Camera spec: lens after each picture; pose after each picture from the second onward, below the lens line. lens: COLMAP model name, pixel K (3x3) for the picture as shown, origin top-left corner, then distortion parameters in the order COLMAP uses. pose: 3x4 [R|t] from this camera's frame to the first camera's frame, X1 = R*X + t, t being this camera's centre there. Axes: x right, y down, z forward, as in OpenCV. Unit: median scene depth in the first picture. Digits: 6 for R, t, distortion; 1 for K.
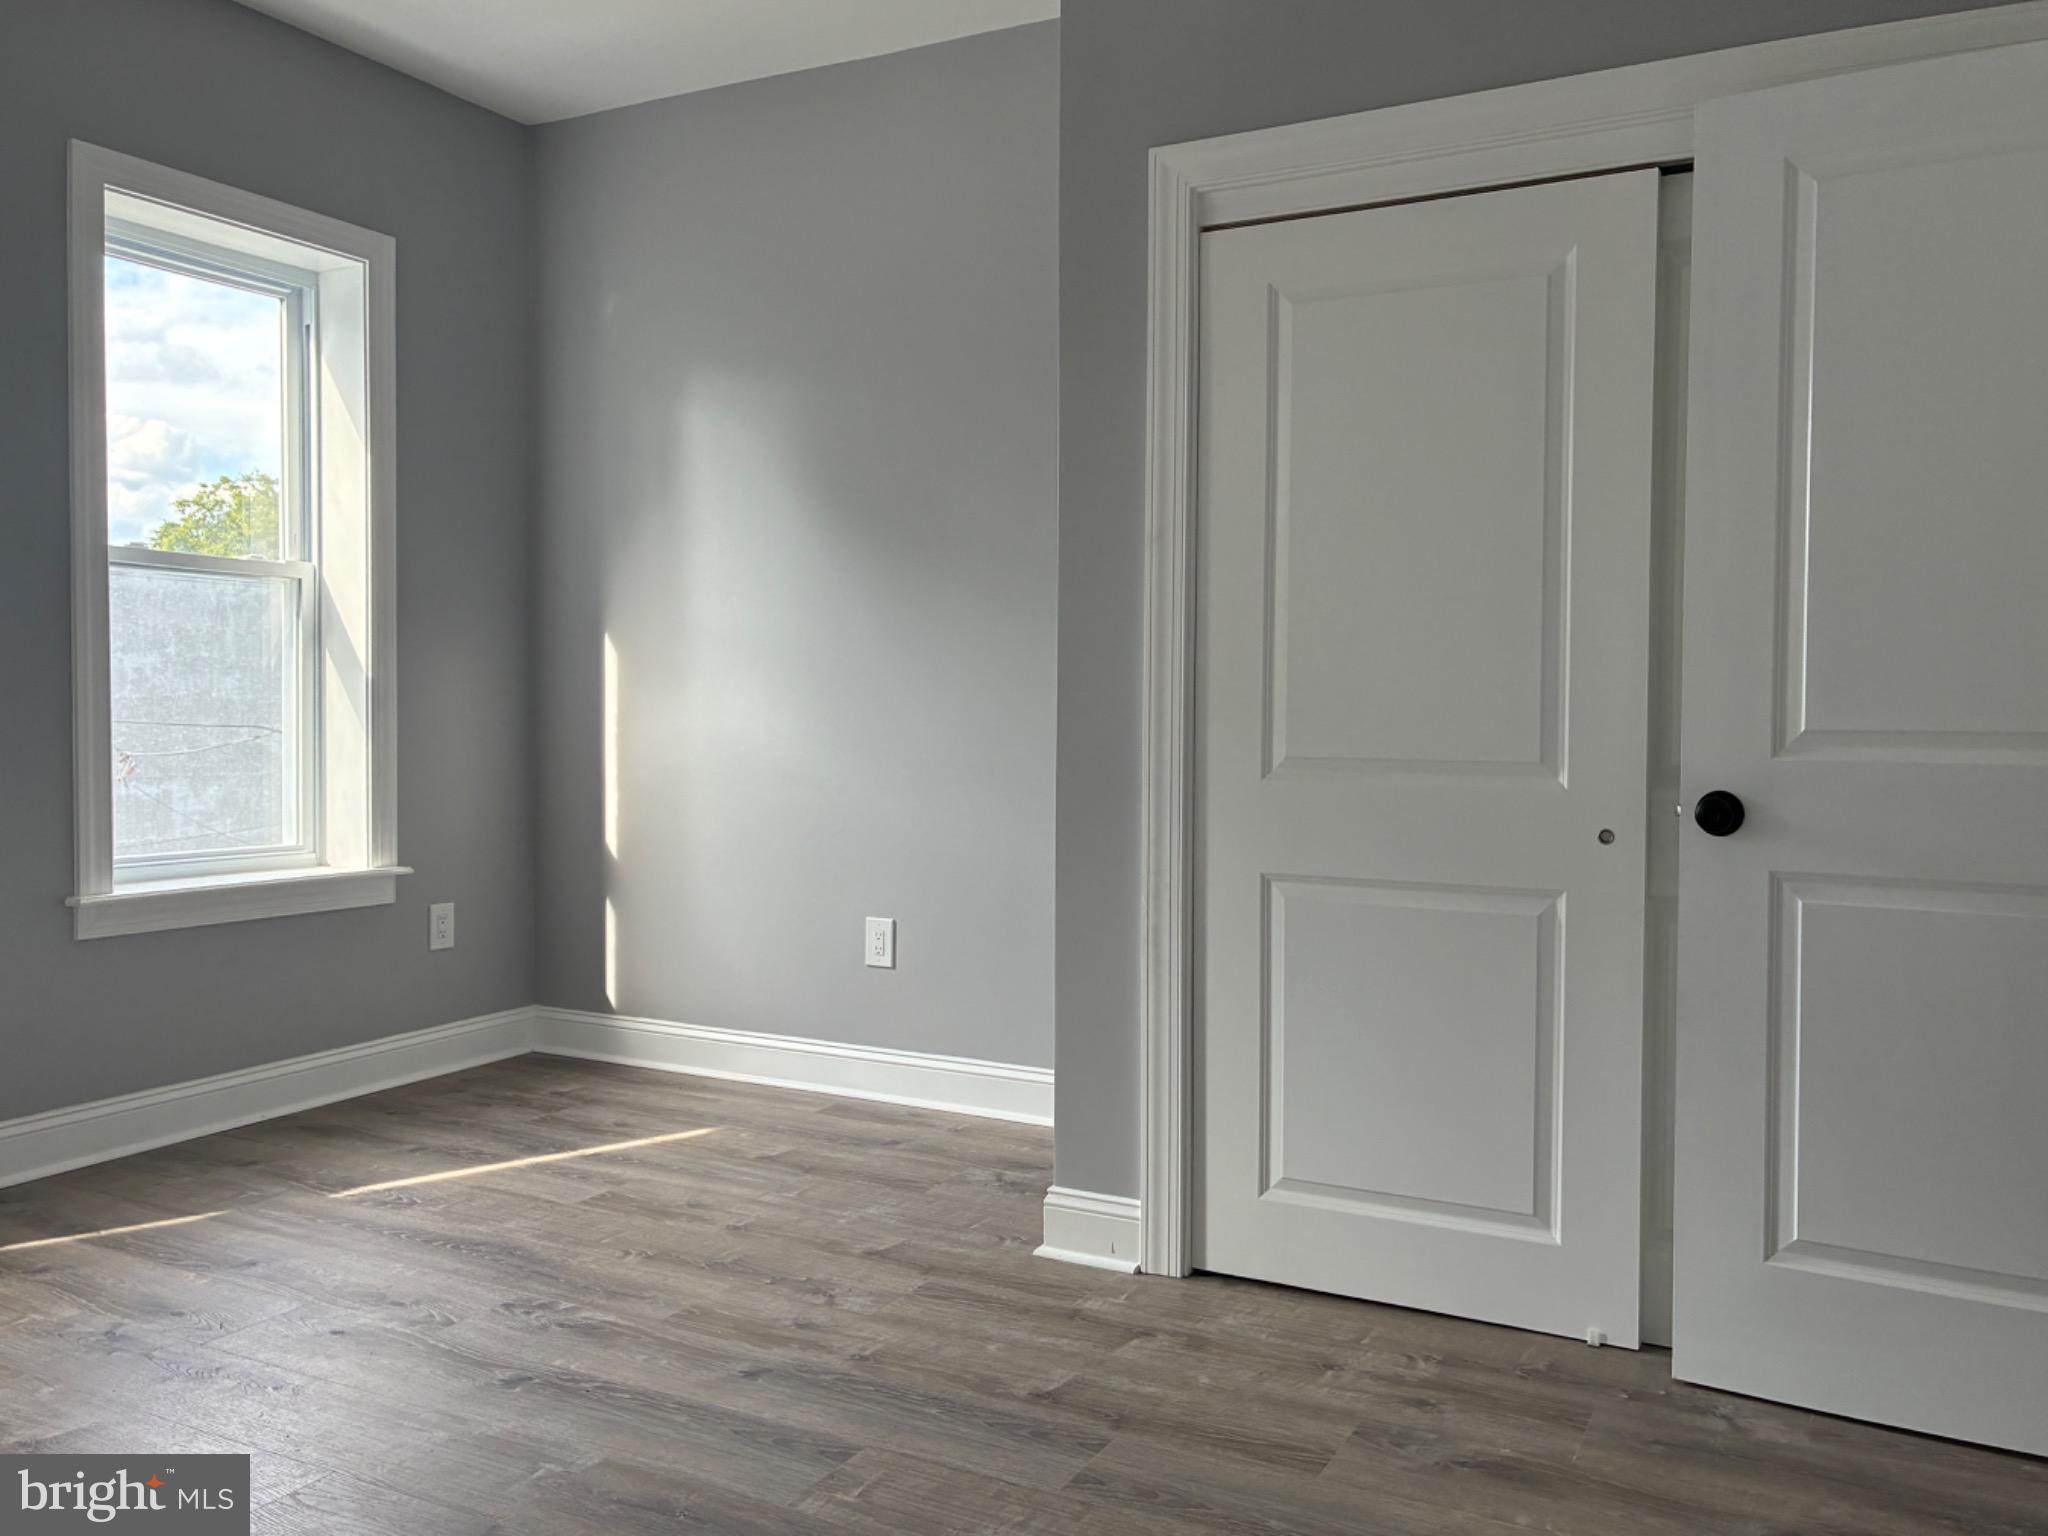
lens RADIAL K [[1603.7, 0, 1037.9], [0, 1603.7, 763.5], [0, 0, 1]] dist [0.042197, -0.052501]
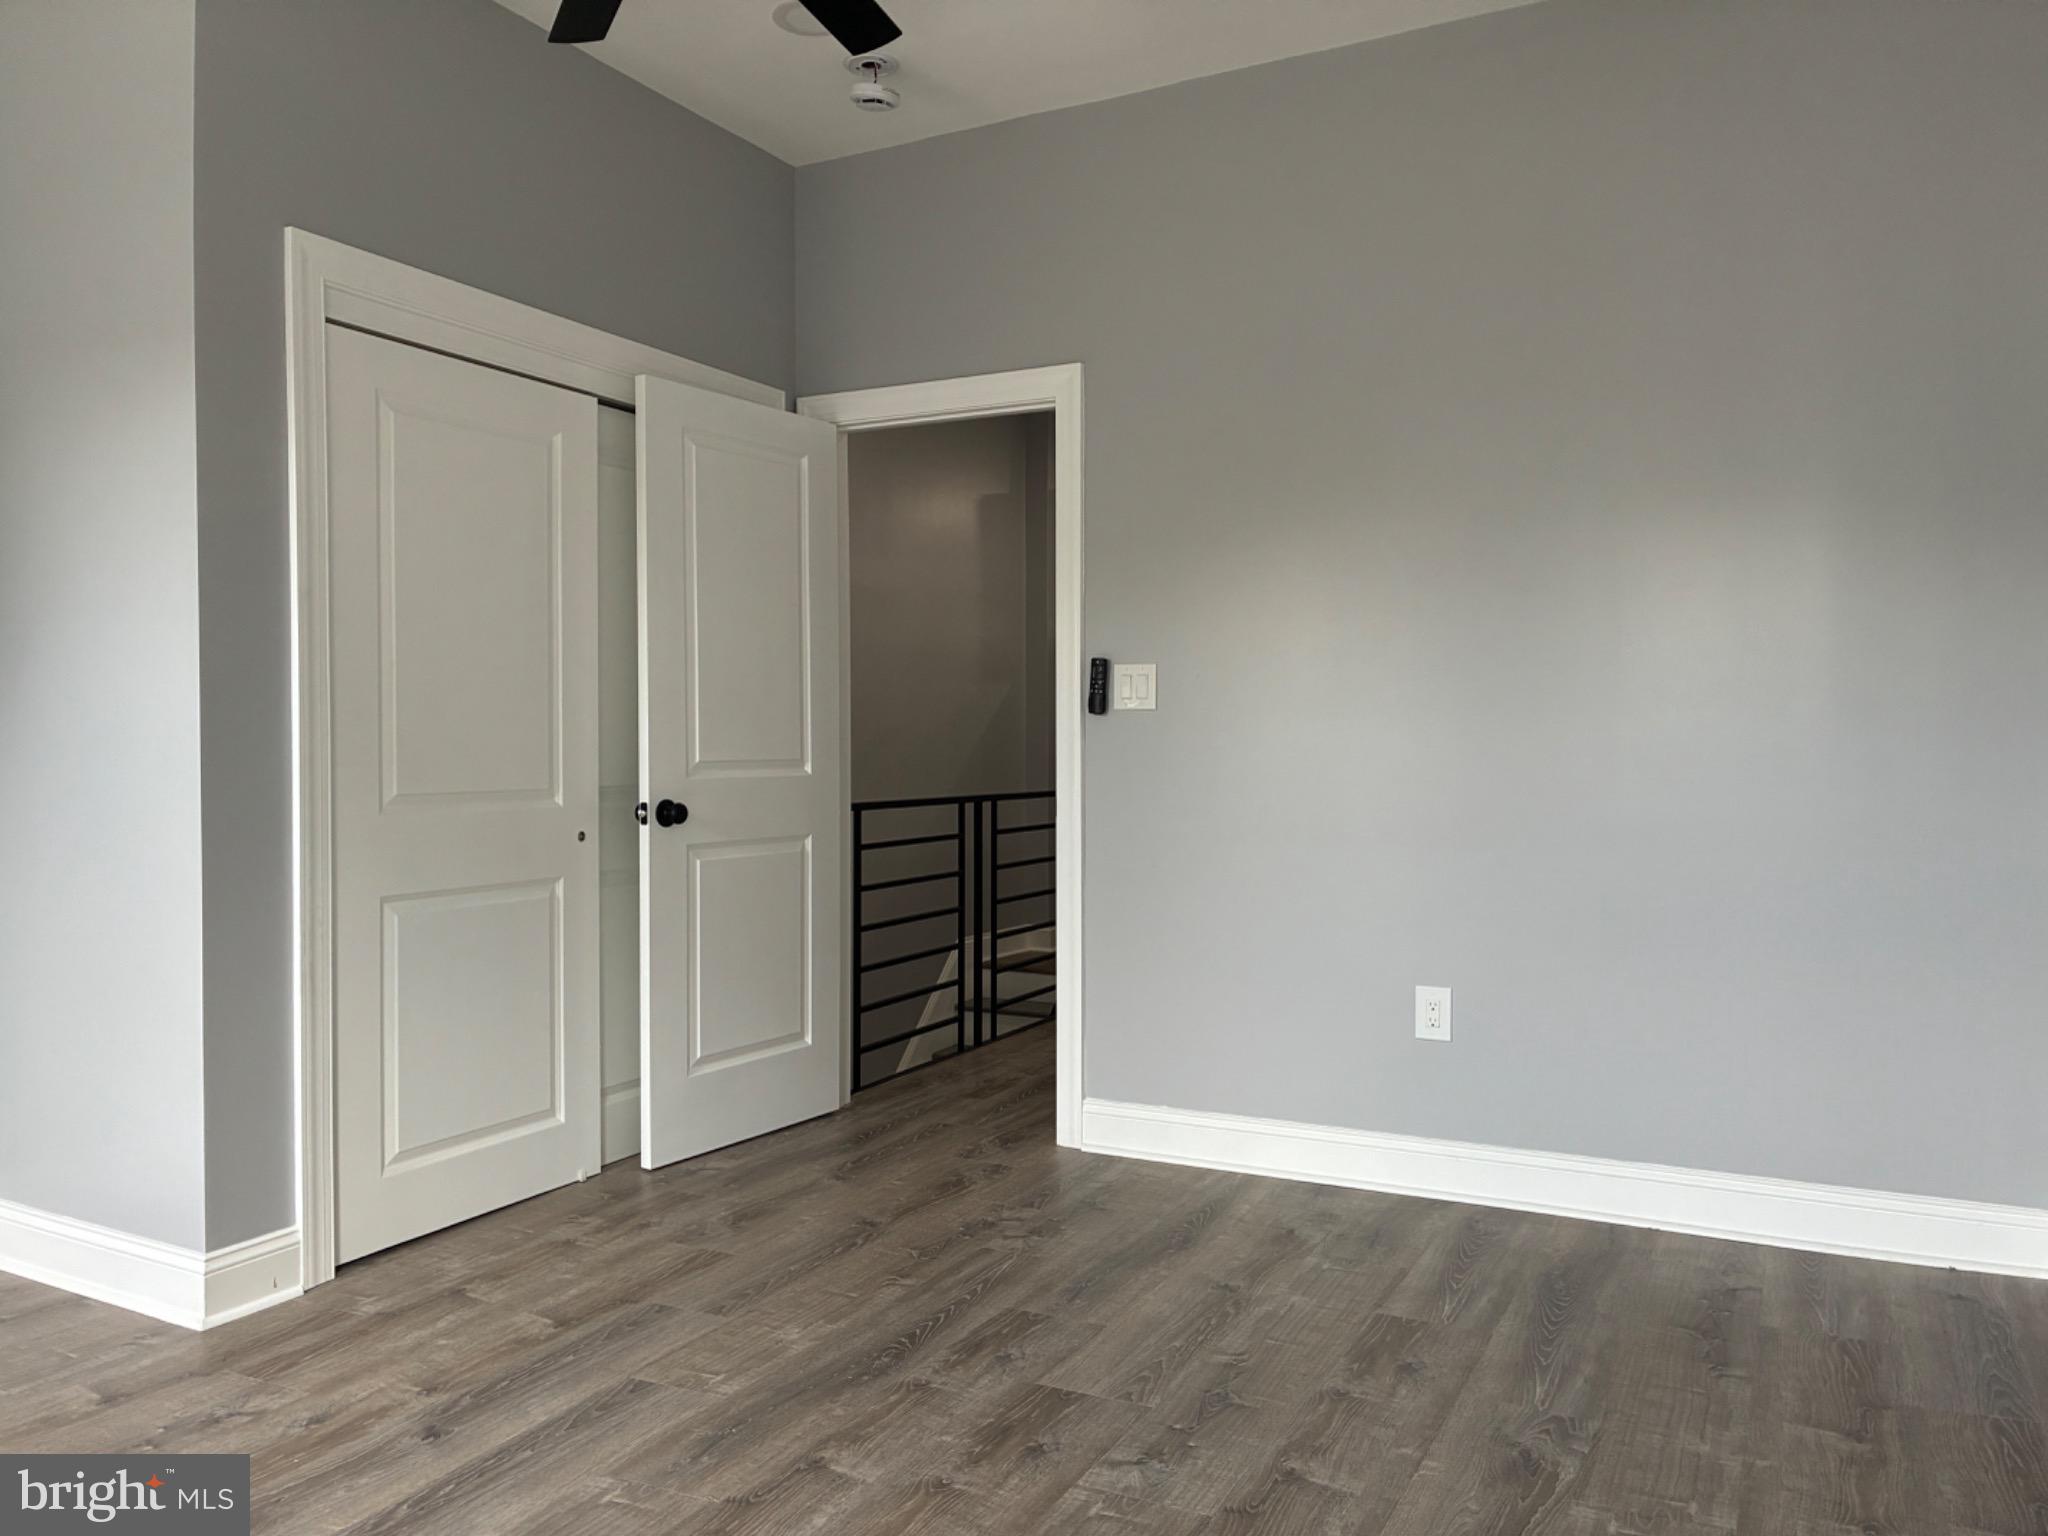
lens RADIAL K [[1603.7, 0, 945.9], [0, 1603.7, 776.2], [0, 0, 1]] dist [0.042197, -0.052501]
pose [[0.023337, -0.035515, 0.999097, -1.026497], [0.030407, 0.998932, 0.034799, -0.047188], [-0.999265, 0.029567, 0.024392, 0.575225]]
